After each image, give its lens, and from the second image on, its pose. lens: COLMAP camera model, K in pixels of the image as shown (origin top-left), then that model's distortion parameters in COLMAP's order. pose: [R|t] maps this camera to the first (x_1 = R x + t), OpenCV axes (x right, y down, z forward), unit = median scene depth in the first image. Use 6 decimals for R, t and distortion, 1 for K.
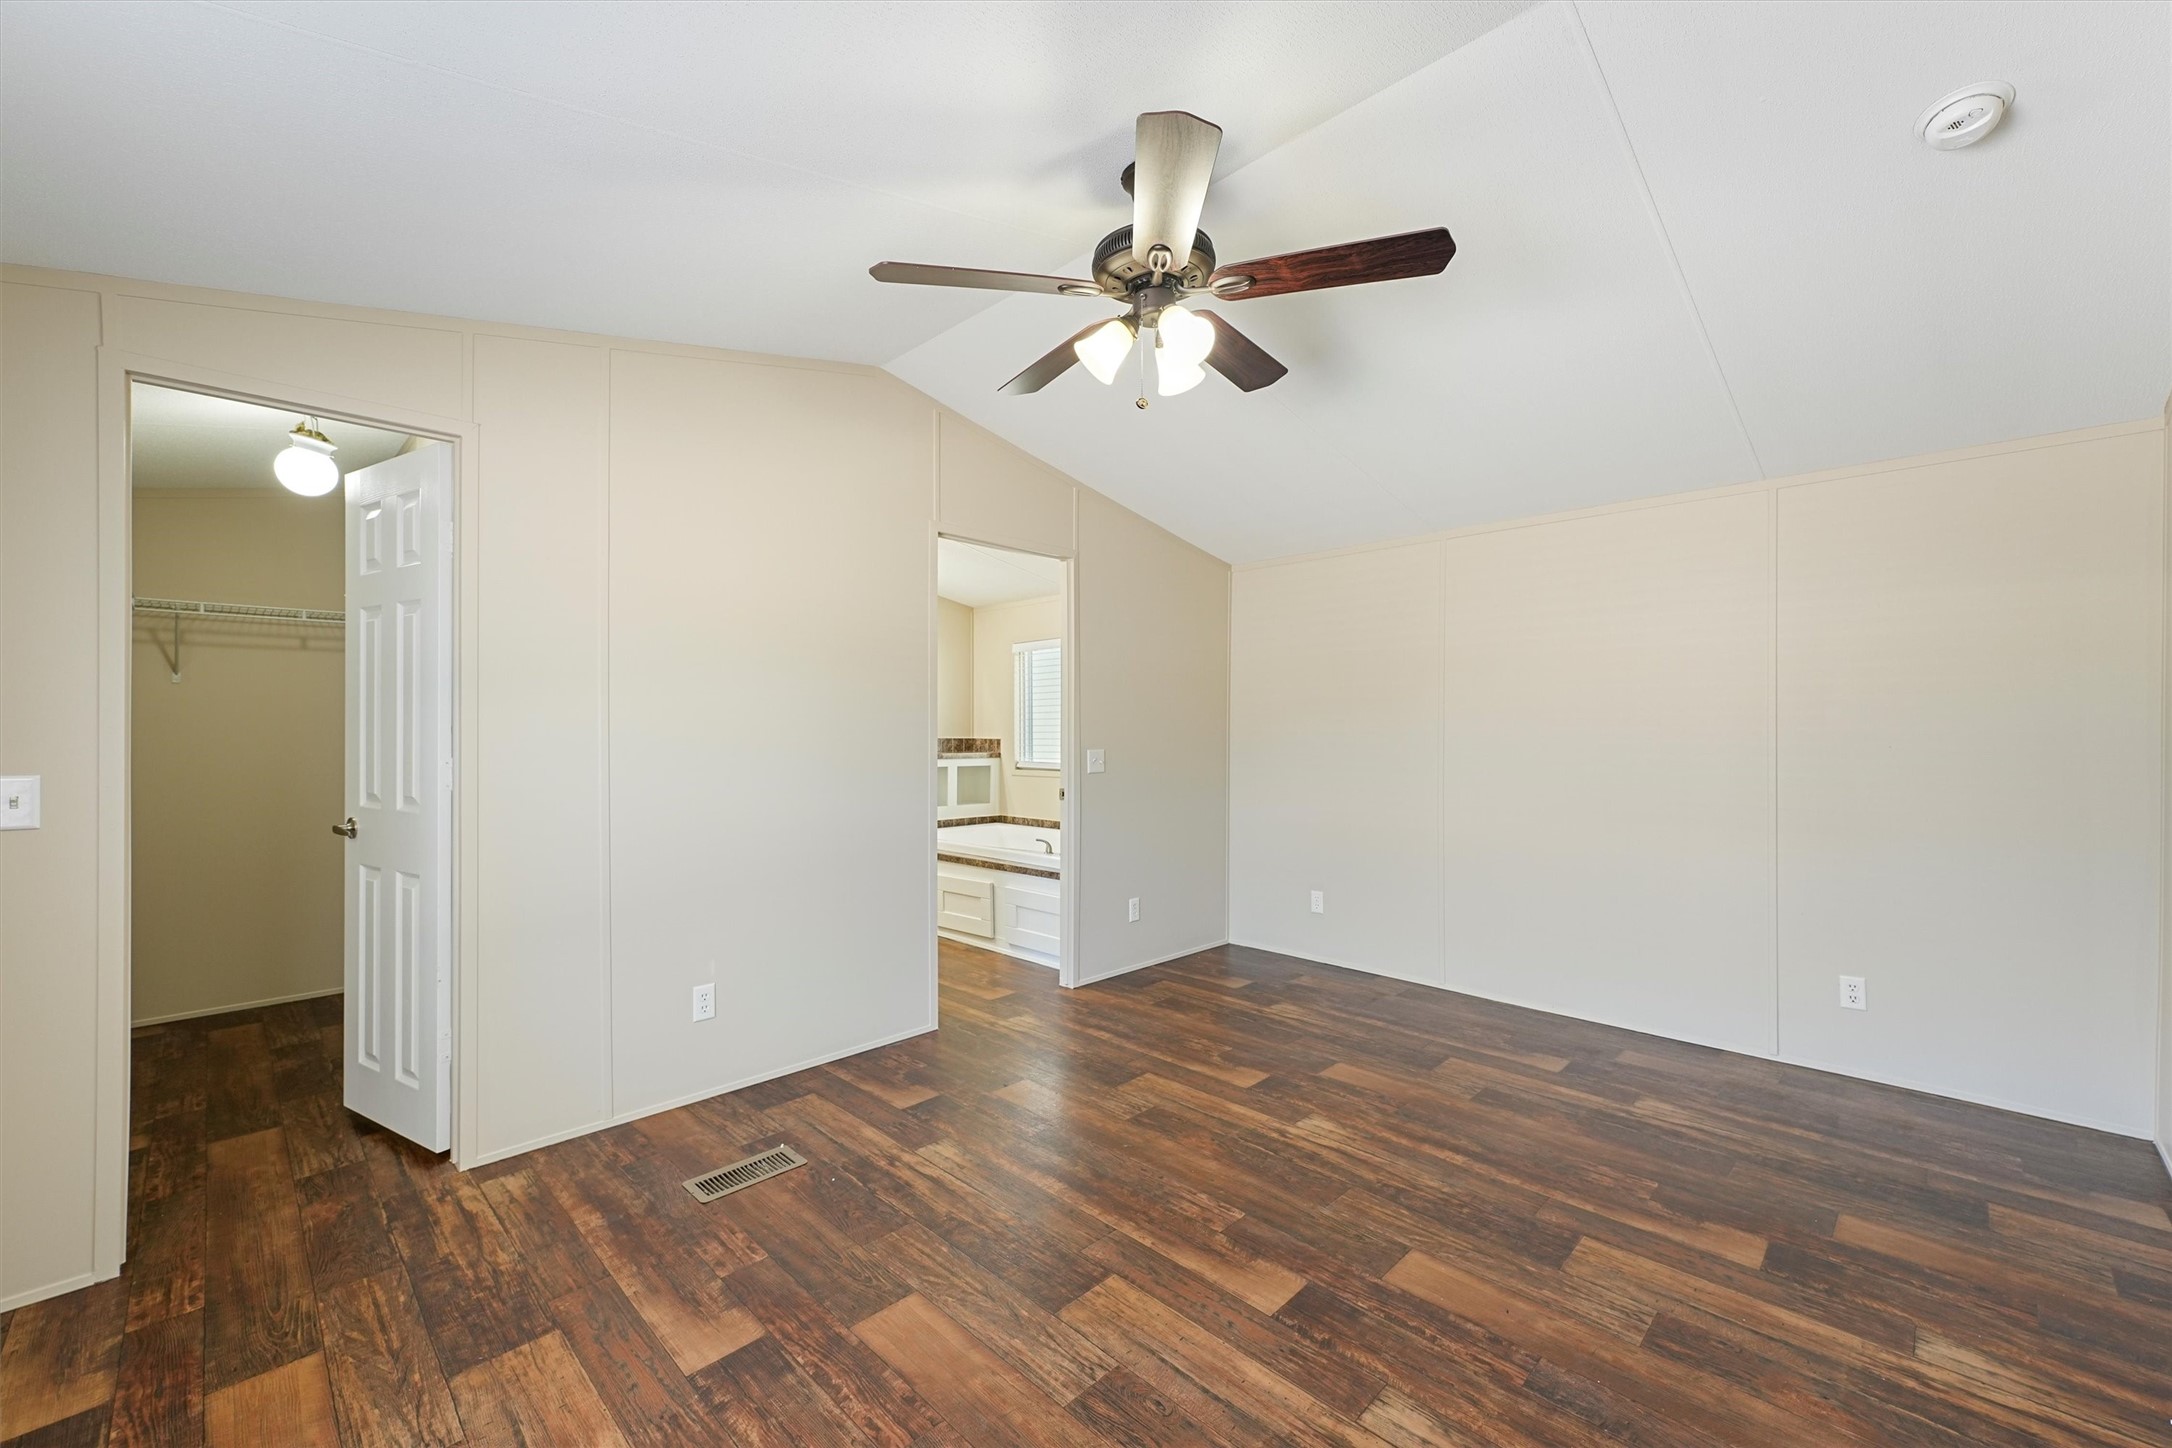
lens RADIAL K [[870.7, 0, 1089.0], [0, 870.7, 718.8], [0, 0, 1]] dist [0.000377, -0.001305]
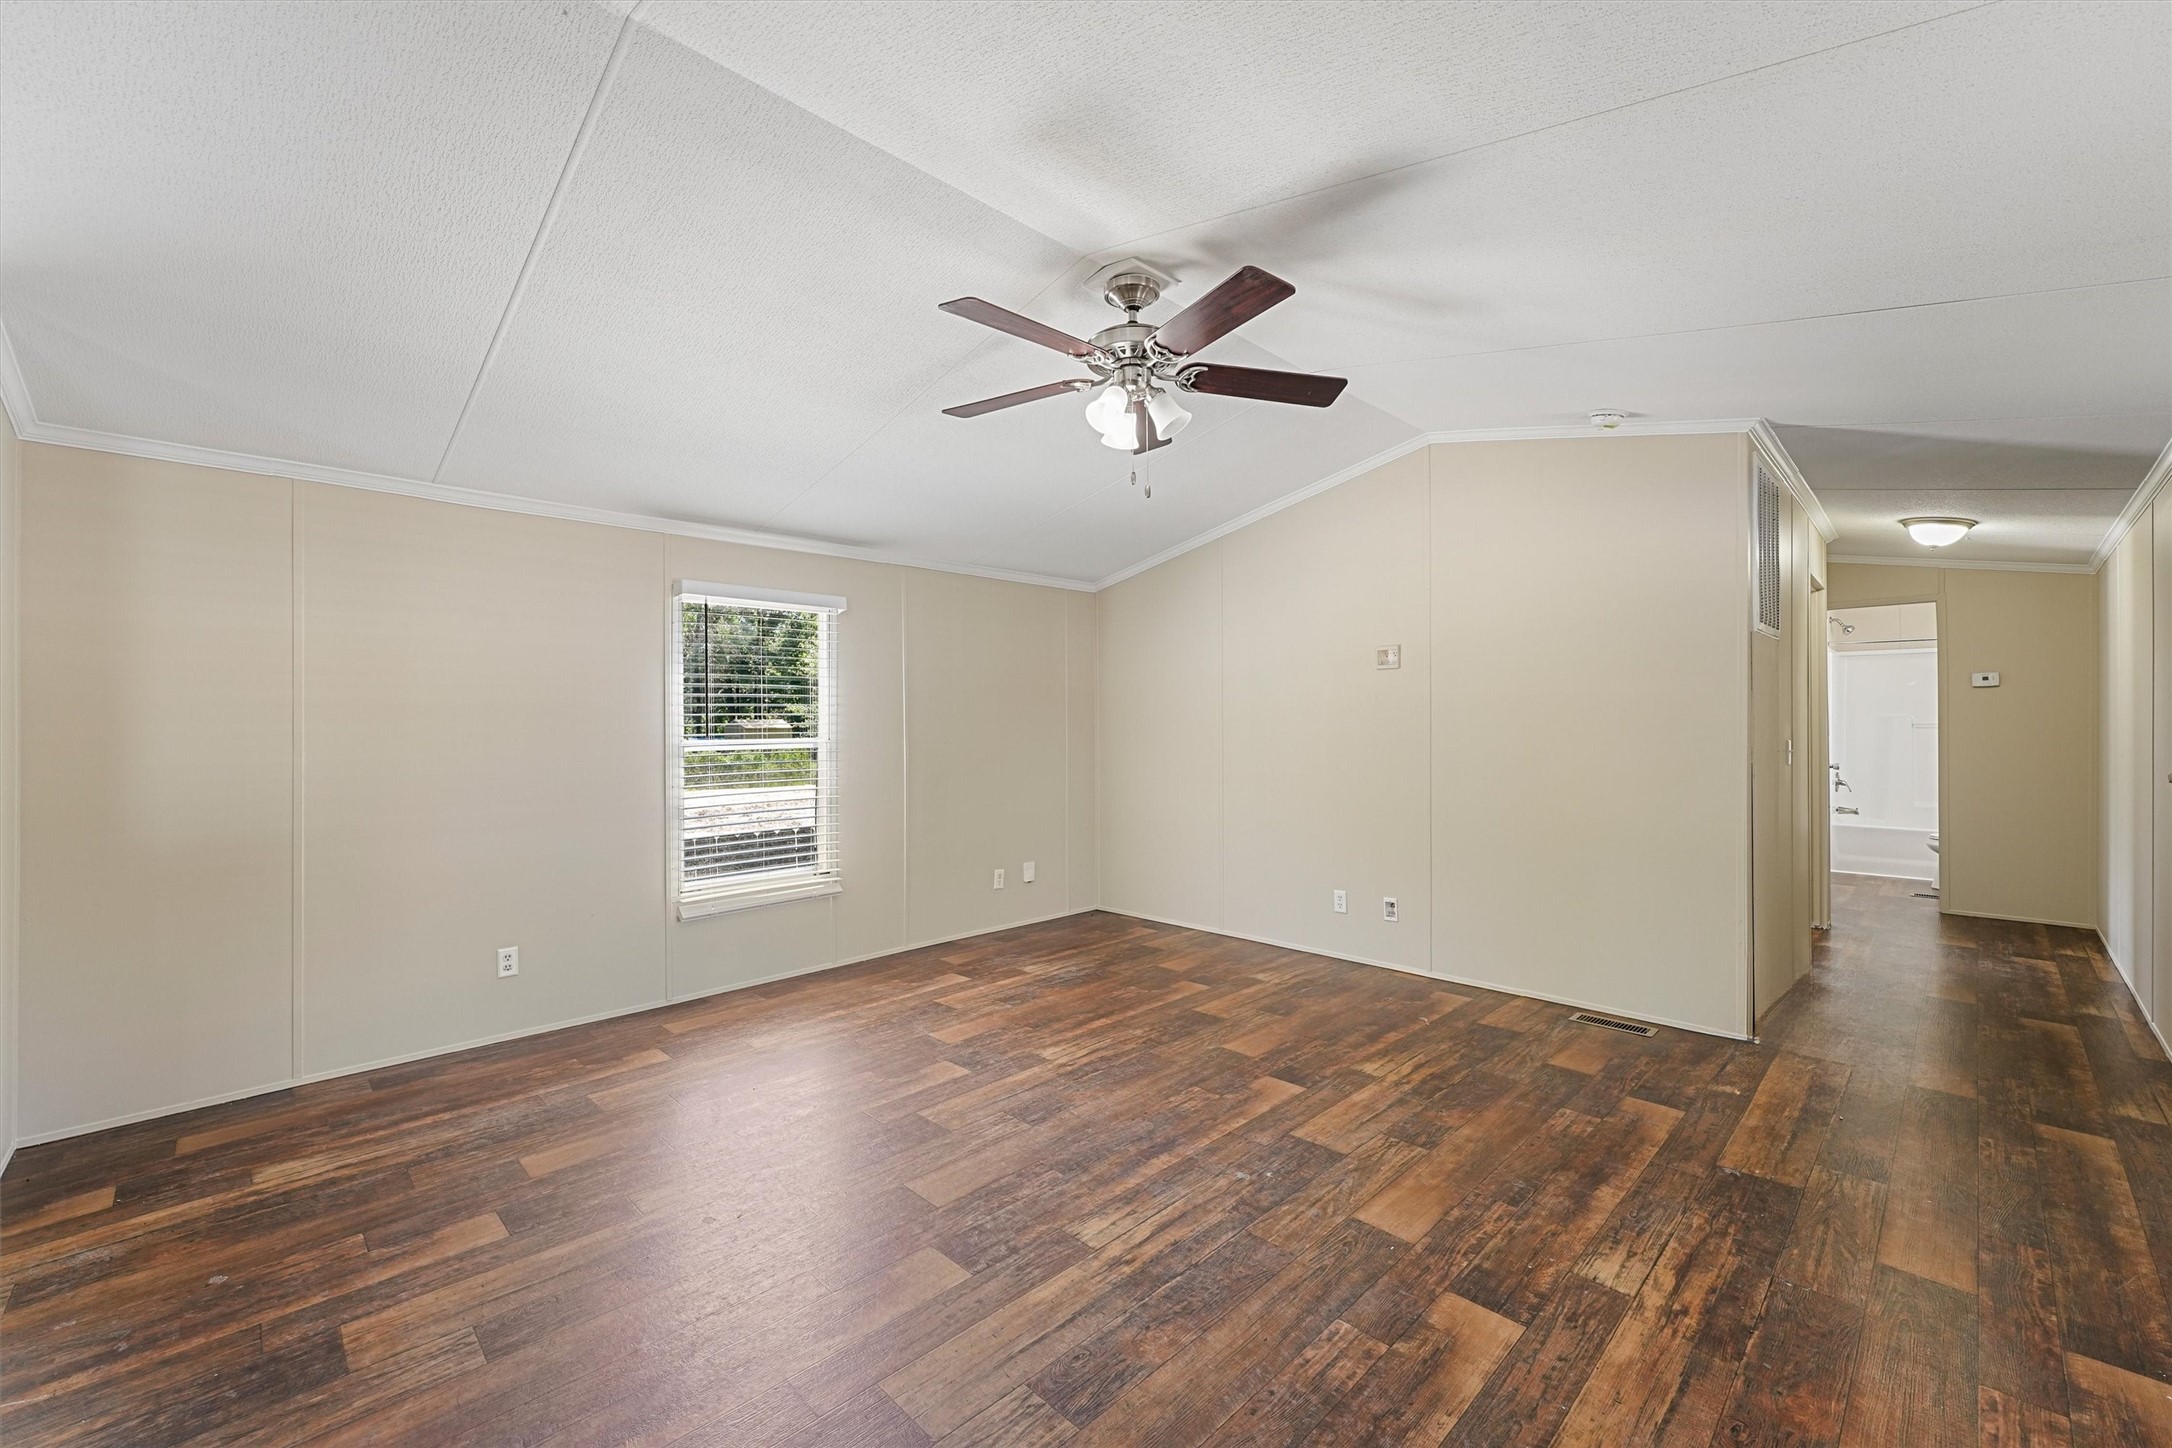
lens RADIAL K [[870.7, 0, 1072.4], [0, 870.7, 725.3], [0, 0, 1]] dist [0.000377, -0.001305]
pose [[0.027395, -0.007716, 0.999595, -1.364834], [0.004449, 0.999961, 0.007597, 0.000595], [-0.999615, 0.004239, 0.027428, 1.347618]]
